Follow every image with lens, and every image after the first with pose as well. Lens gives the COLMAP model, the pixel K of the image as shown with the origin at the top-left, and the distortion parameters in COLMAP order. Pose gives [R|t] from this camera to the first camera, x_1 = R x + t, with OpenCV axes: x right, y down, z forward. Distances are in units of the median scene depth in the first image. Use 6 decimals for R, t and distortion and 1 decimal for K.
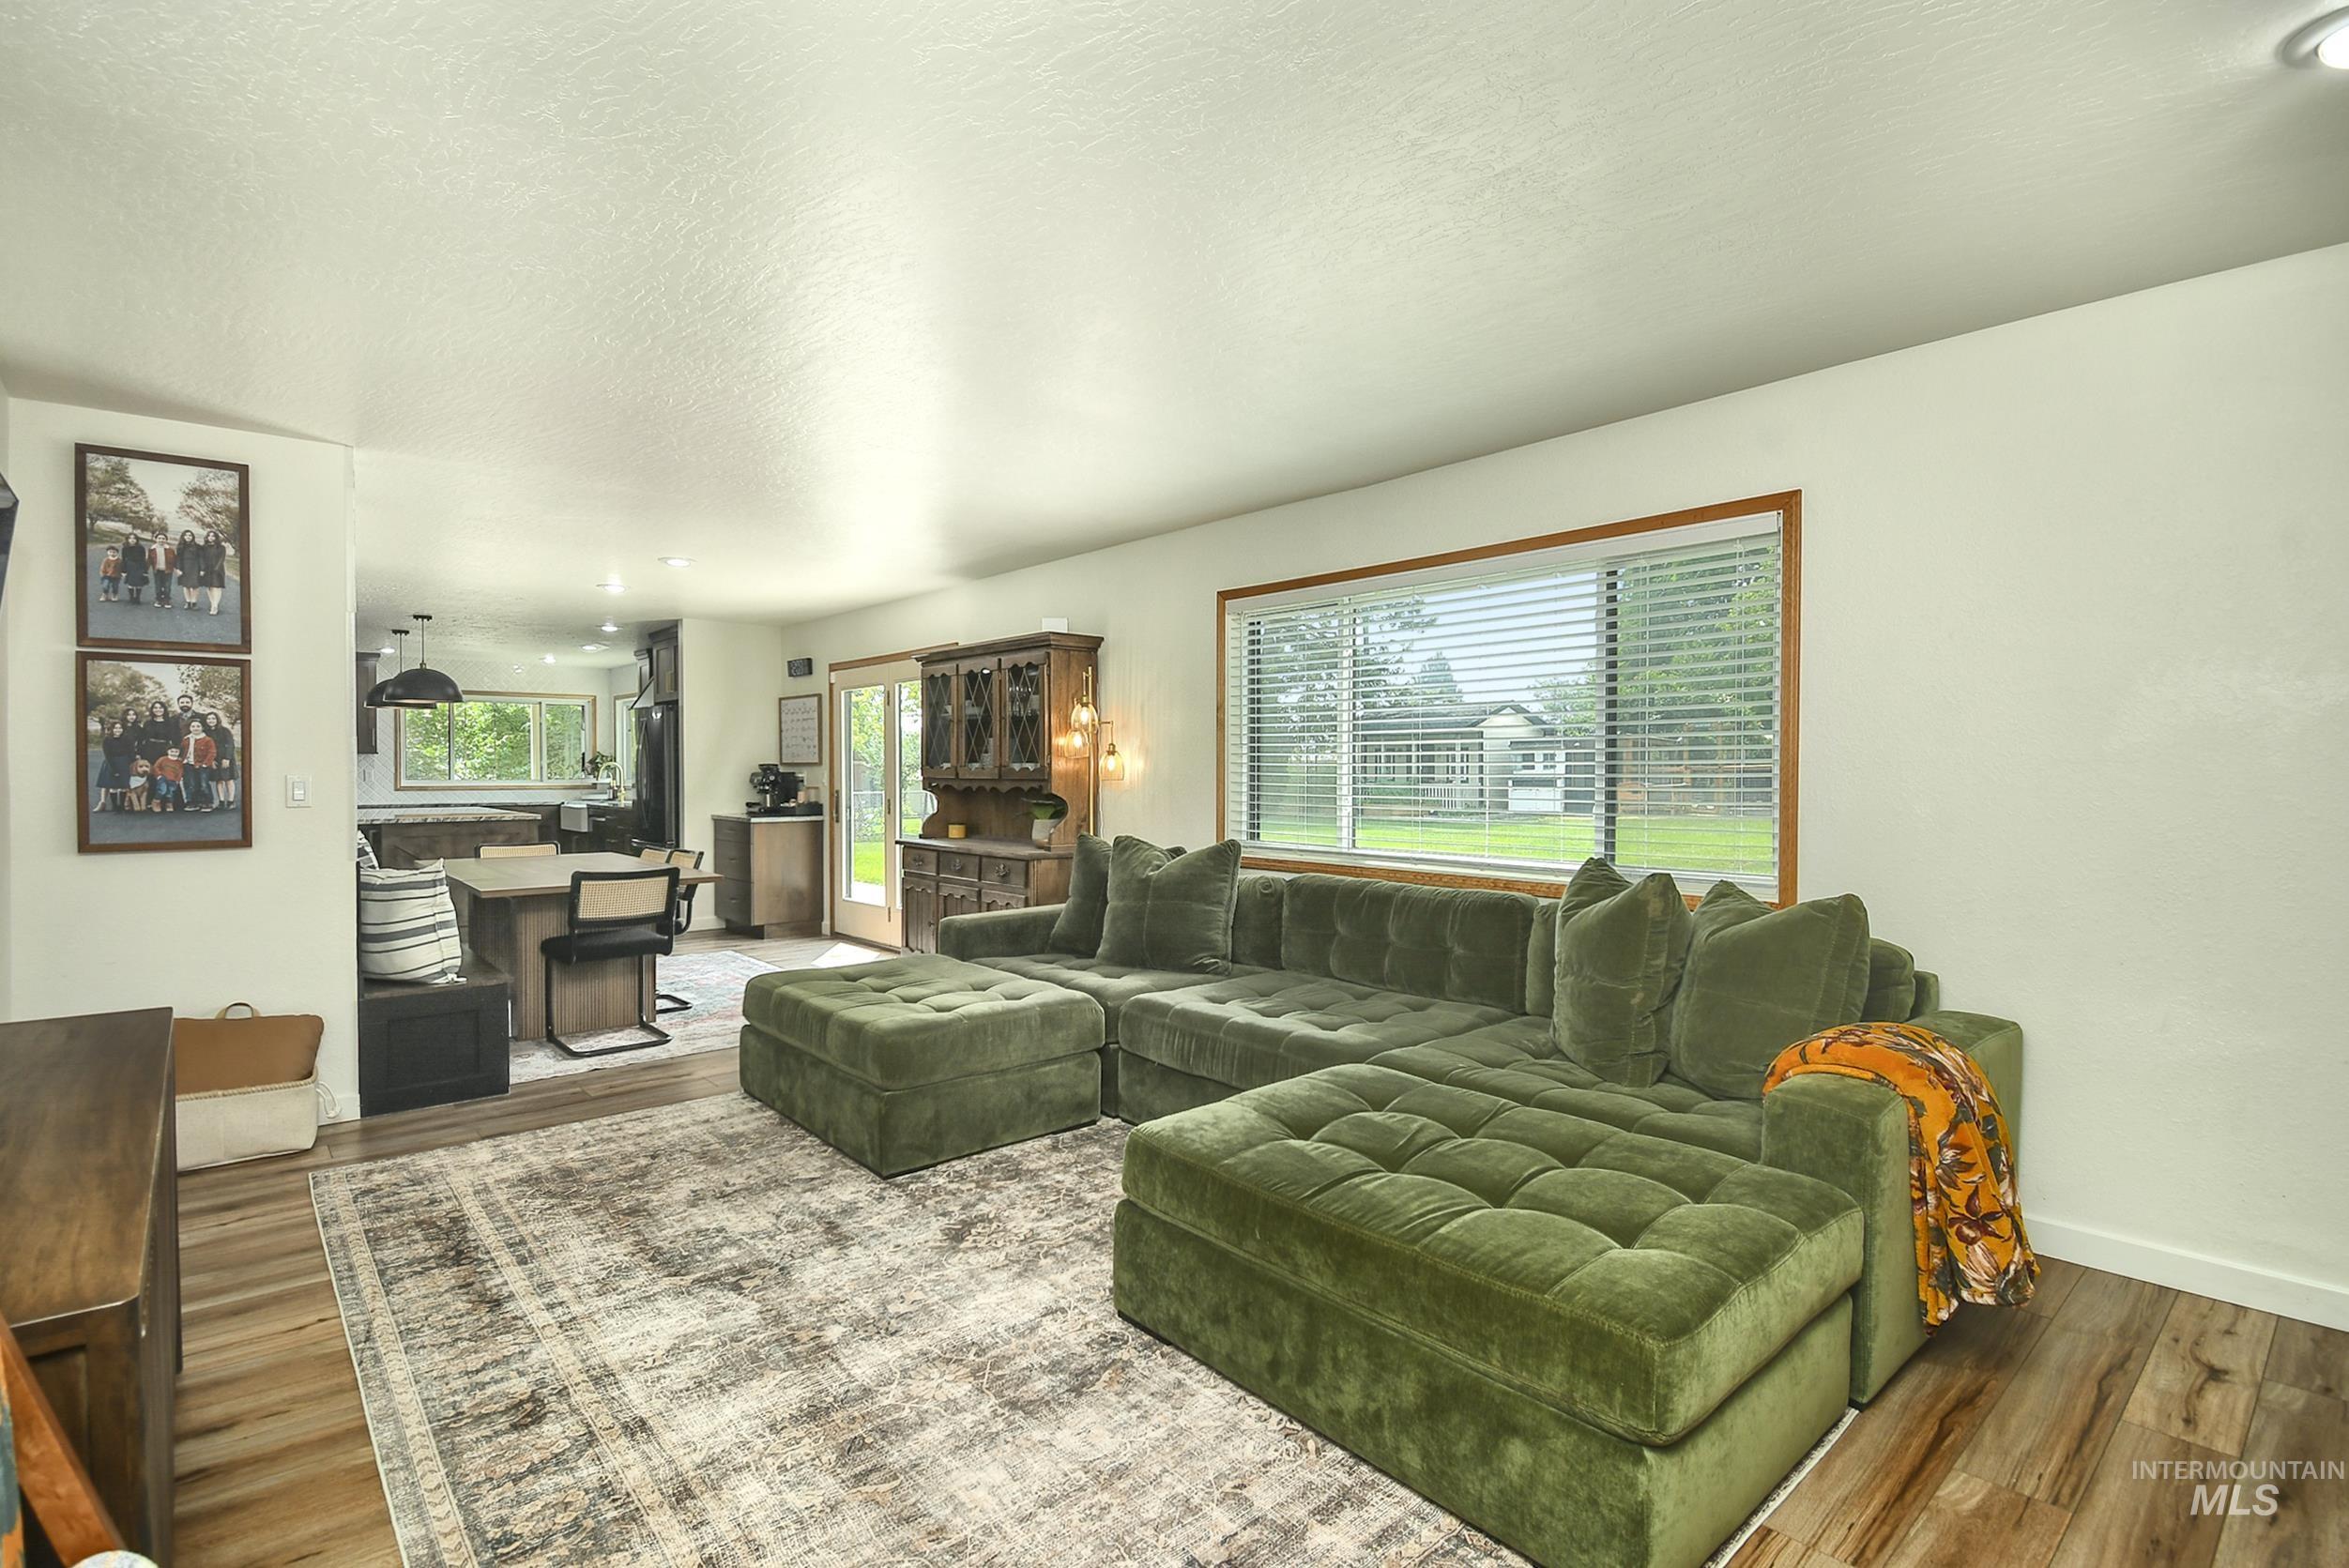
lens RADIAL K [[1095.3, 0, 1170.7], [0, 1095.3, 785.5], [0, 0, 1]] dist [0.025944, -0.001244]
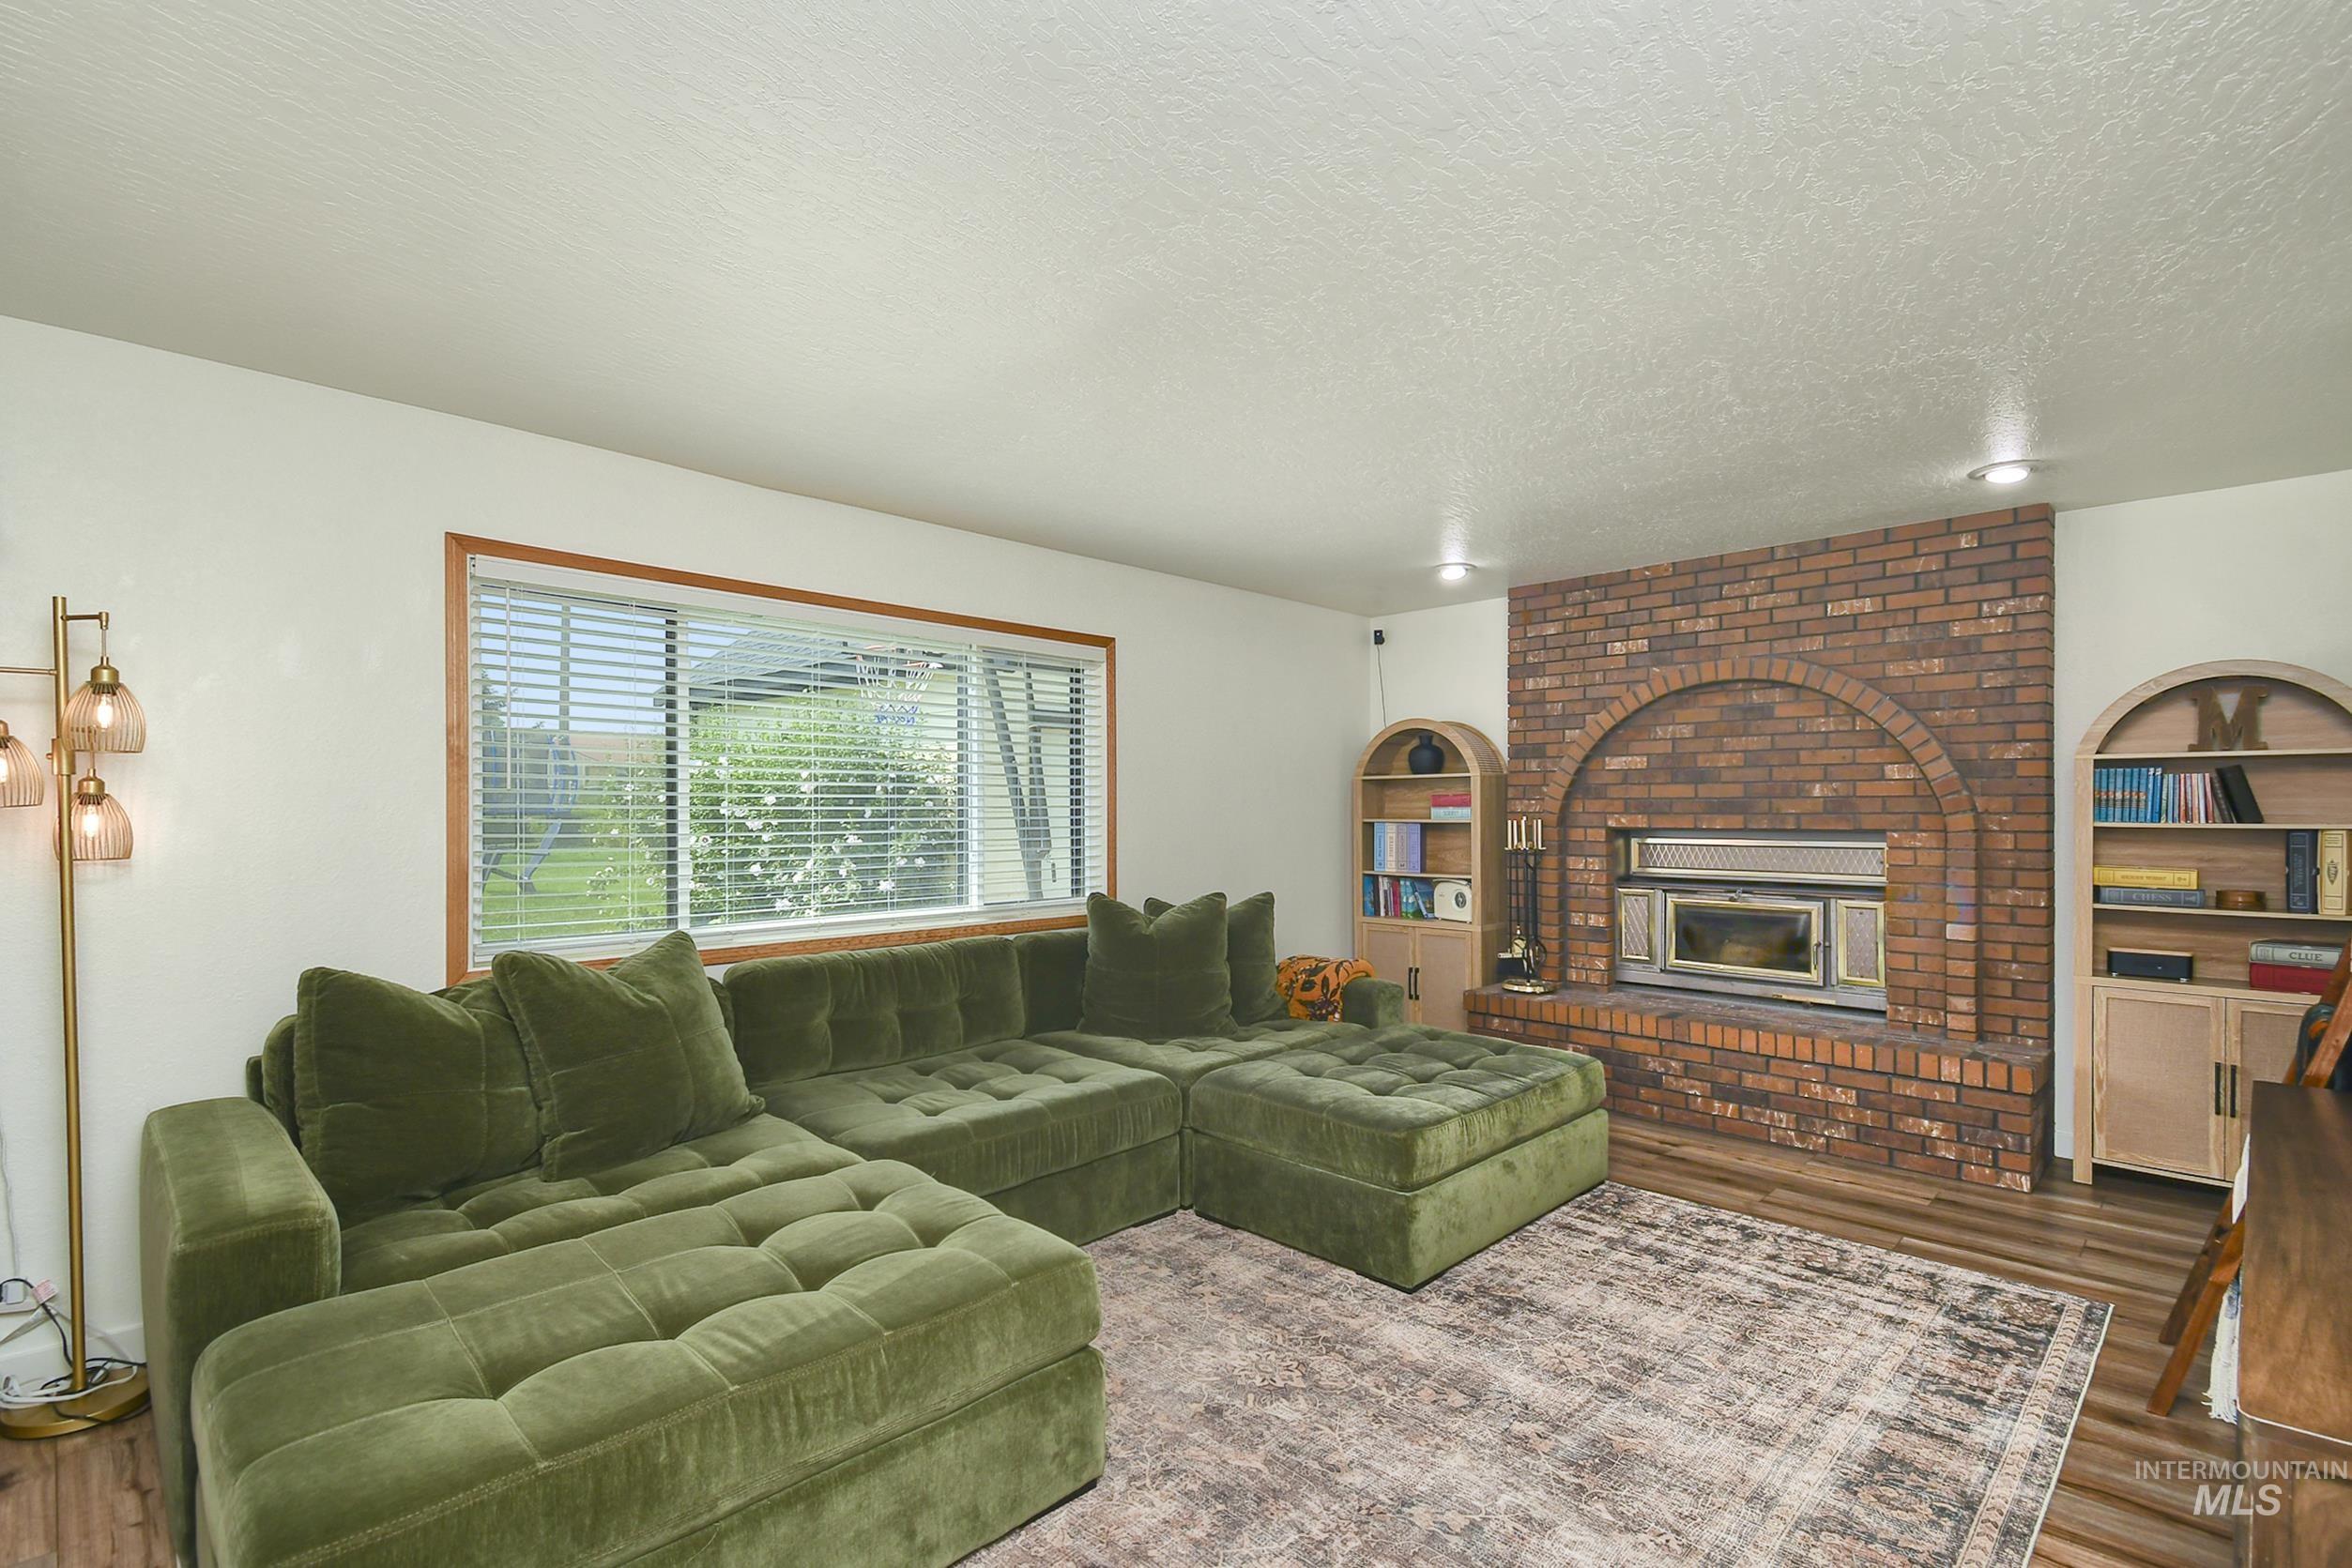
lens RADIAL K [[1096.7, 0, 1170.5], [0, 1096.7, 802.1], [0, 0, 1]] dist [0.025944, -0.001244]
pose [[-0.073501, 0.007446, 0.997267, -1.518351], [0.015124, 0.999865, -0.006351, -0.051165], [-0.997180, 0.014616, -0.073604, 1.676632]]
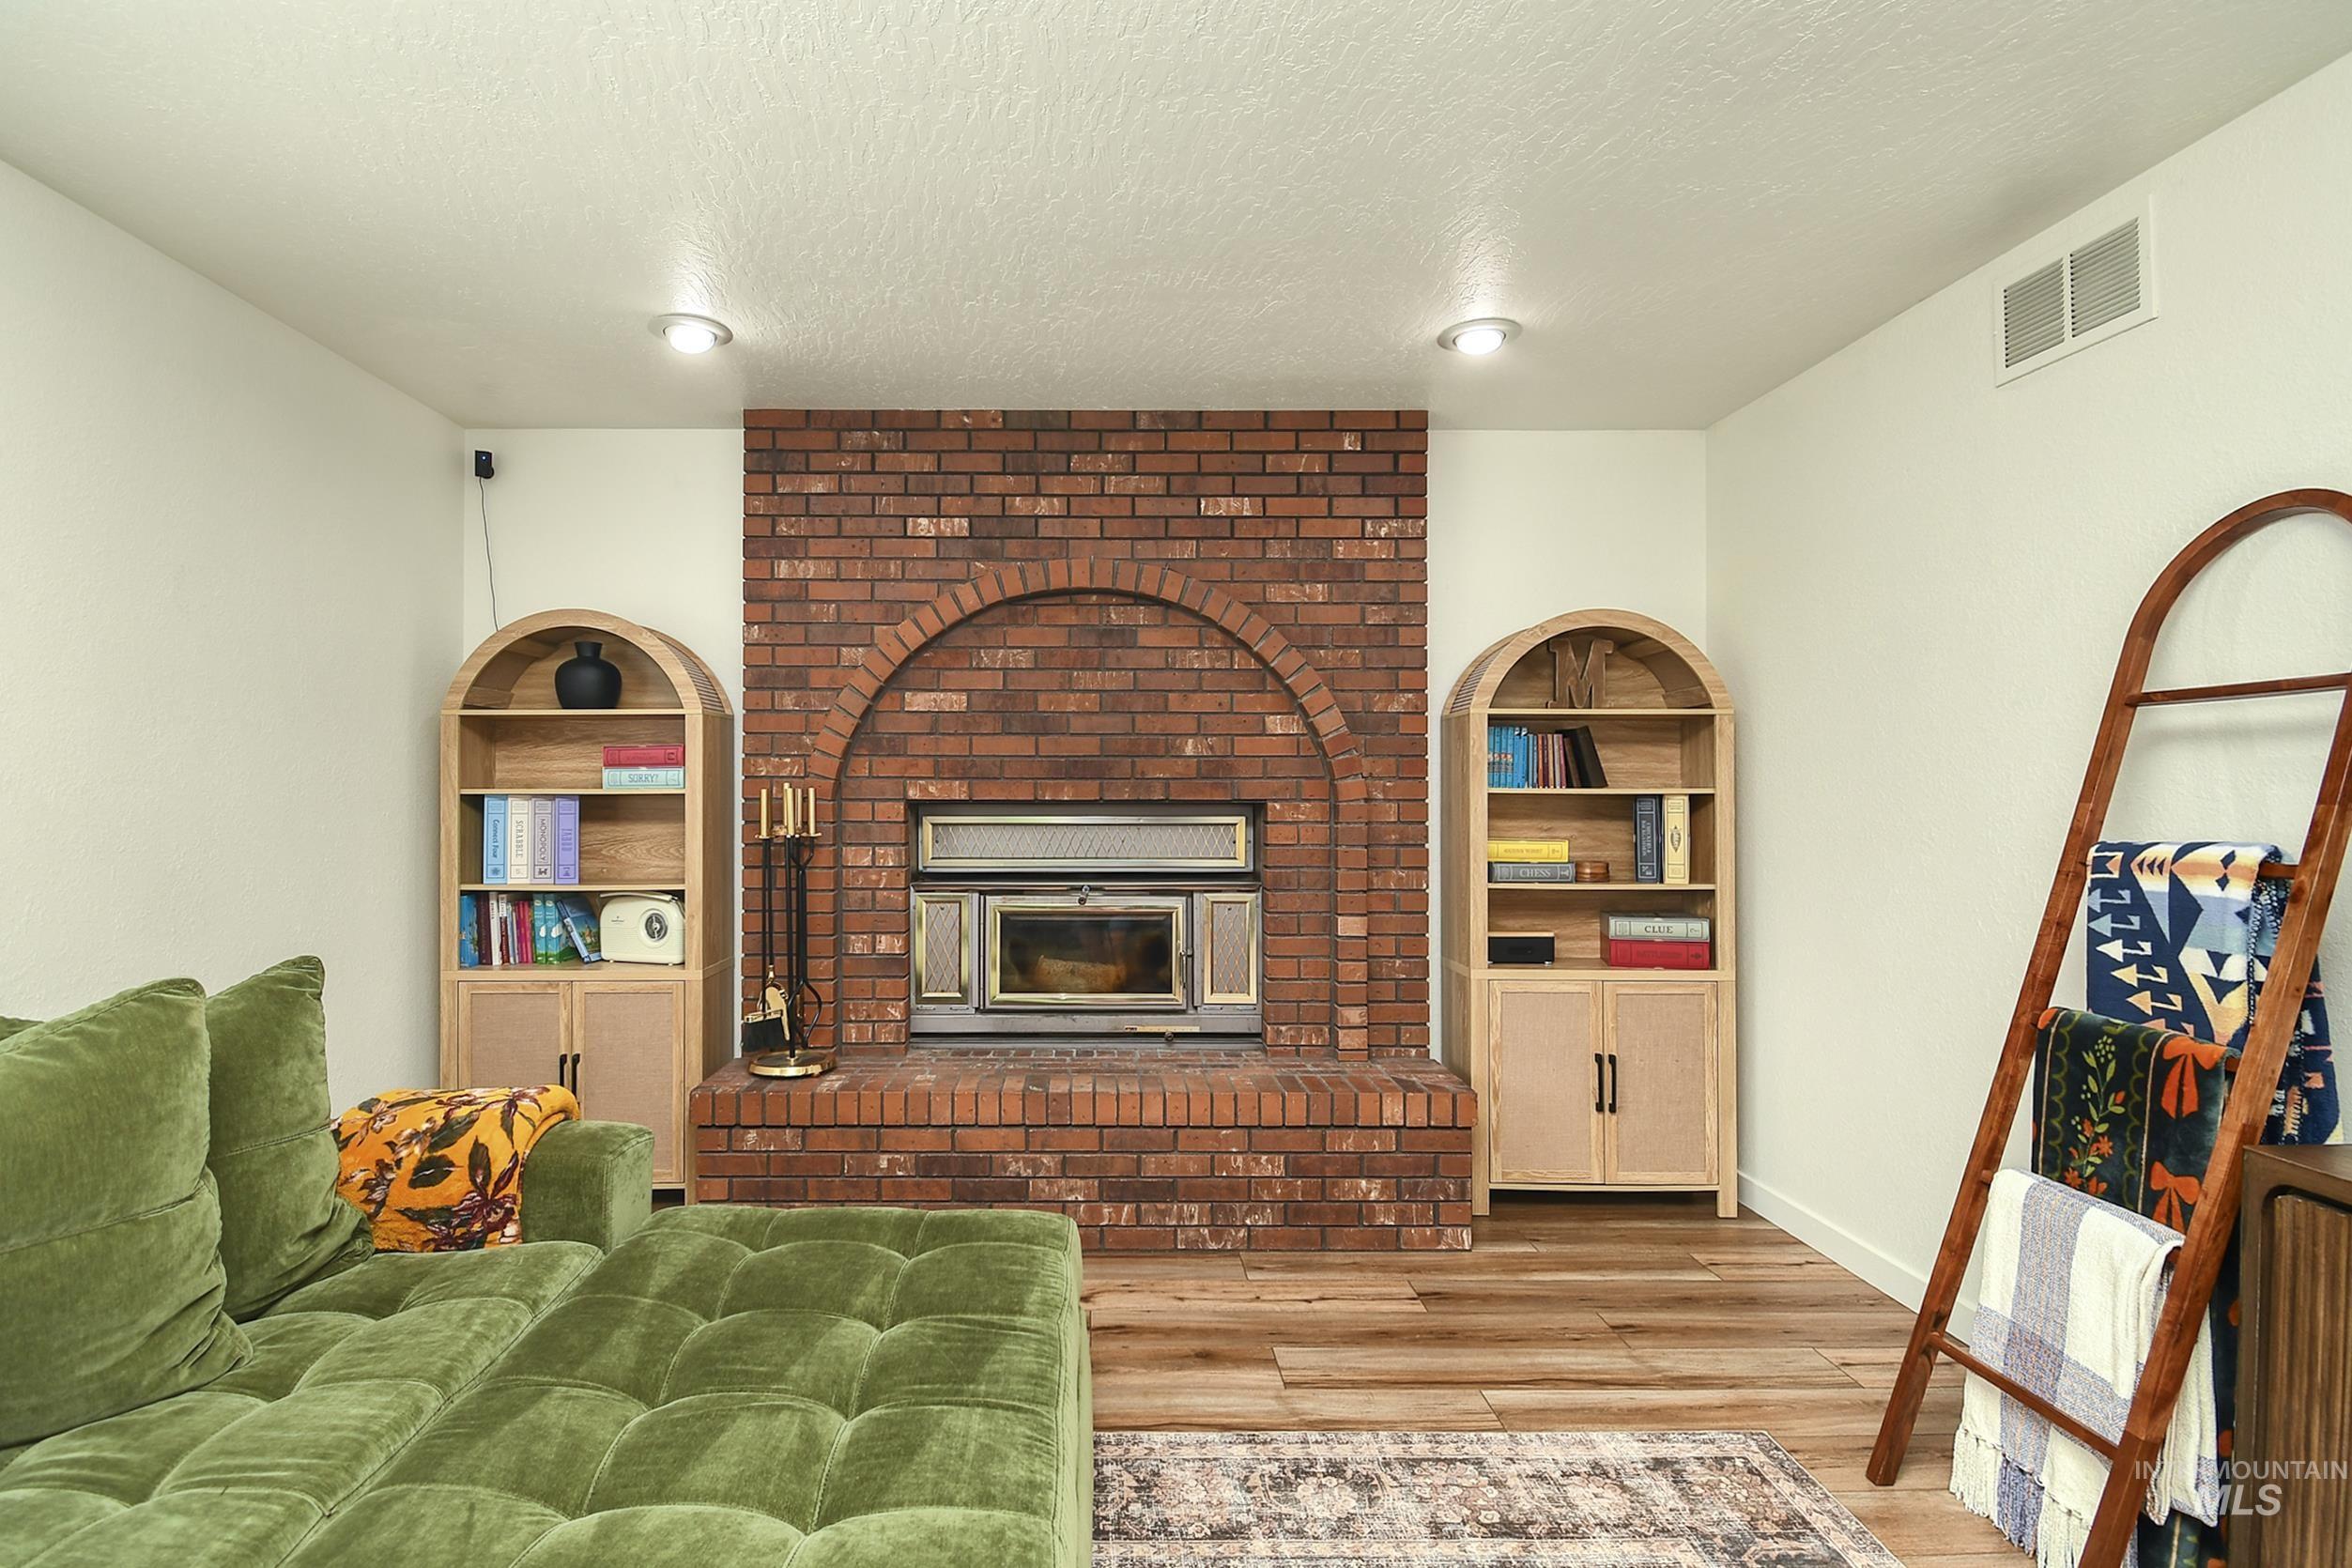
lens RADIAL K [[1238.0, 0, 1172.3], [0, 1238.0, 776.6], [0, 0, 1]] dist [0.005549, -0.002618]
pose [[-0.757471, 0.006918, 0.652832, -0.557838], [0.009016, 0.999959, -0.000134, -0.024954], [-0.652807, 0.005785, -0.757503, 1.632541]]
